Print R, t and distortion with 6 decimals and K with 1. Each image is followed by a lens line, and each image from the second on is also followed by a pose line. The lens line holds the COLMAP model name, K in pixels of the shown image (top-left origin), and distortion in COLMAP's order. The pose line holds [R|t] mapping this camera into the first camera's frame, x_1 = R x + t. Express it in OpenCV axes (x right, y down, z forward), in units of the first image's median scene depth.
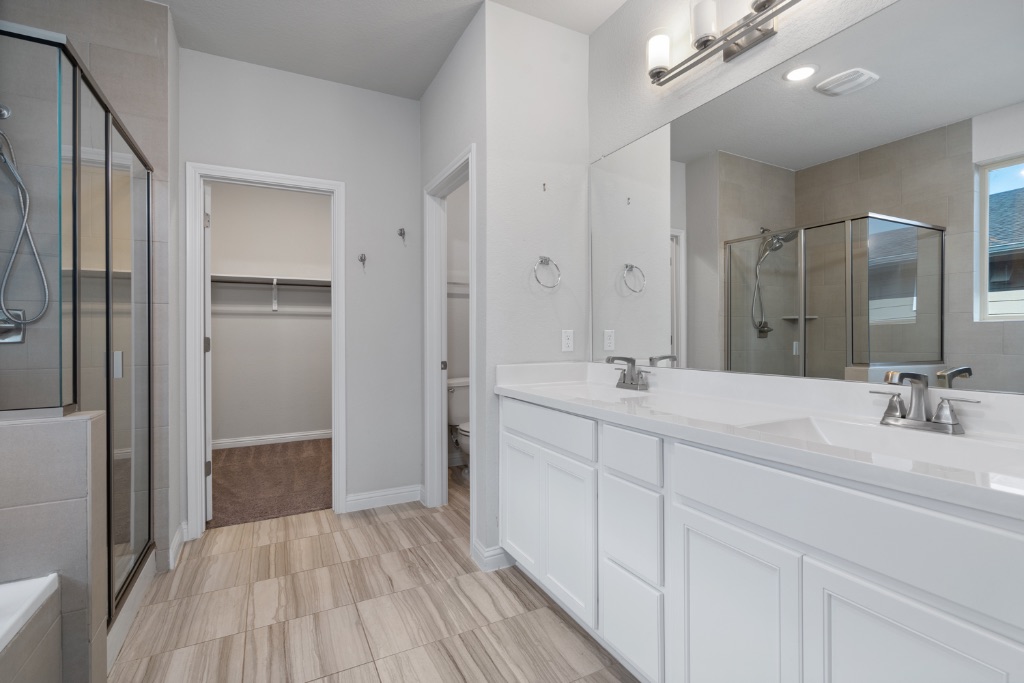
lens RADIAL K [[470.8, 0, 512.0], [0, 470.8, 341.5], [0, 0, 1]] dist [-0.001715, -0.000840]
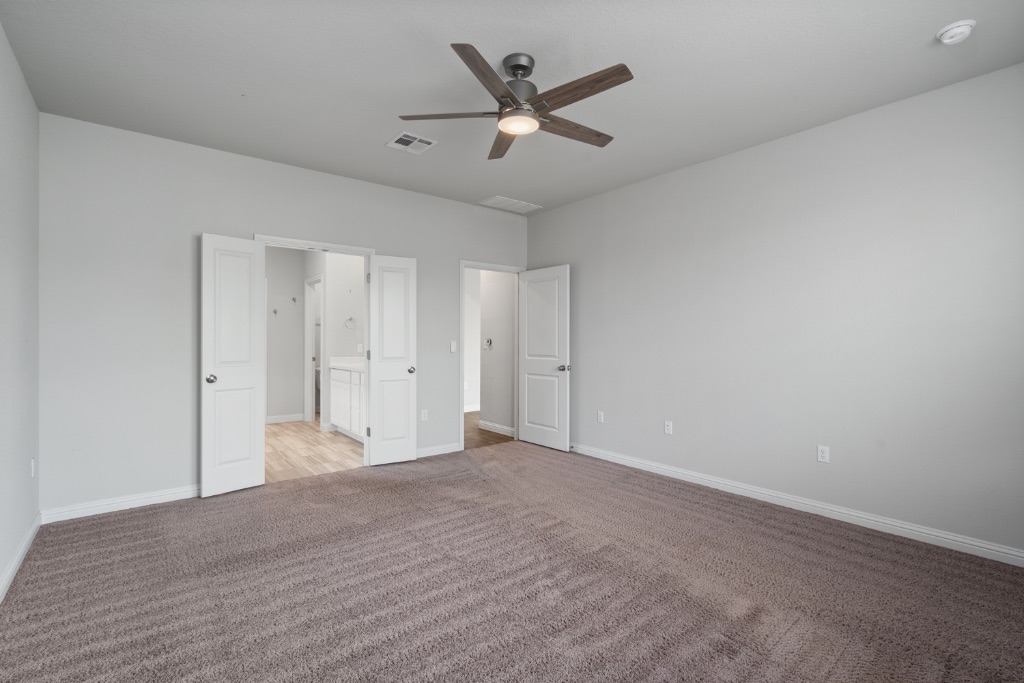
lens RADIAL K [[470.8, 0, 512.0], [0, 470.8, 341.5], [0, 0, 1]] dist [-0.001715, -0.000840]
pose [[0.980543, 0.004824, 0.196246, 0.444815], [-0.003201, 0.999958, -0.008589, -0.022234], [-0.196279, 0.007794, 0.980517, -1.806500]]
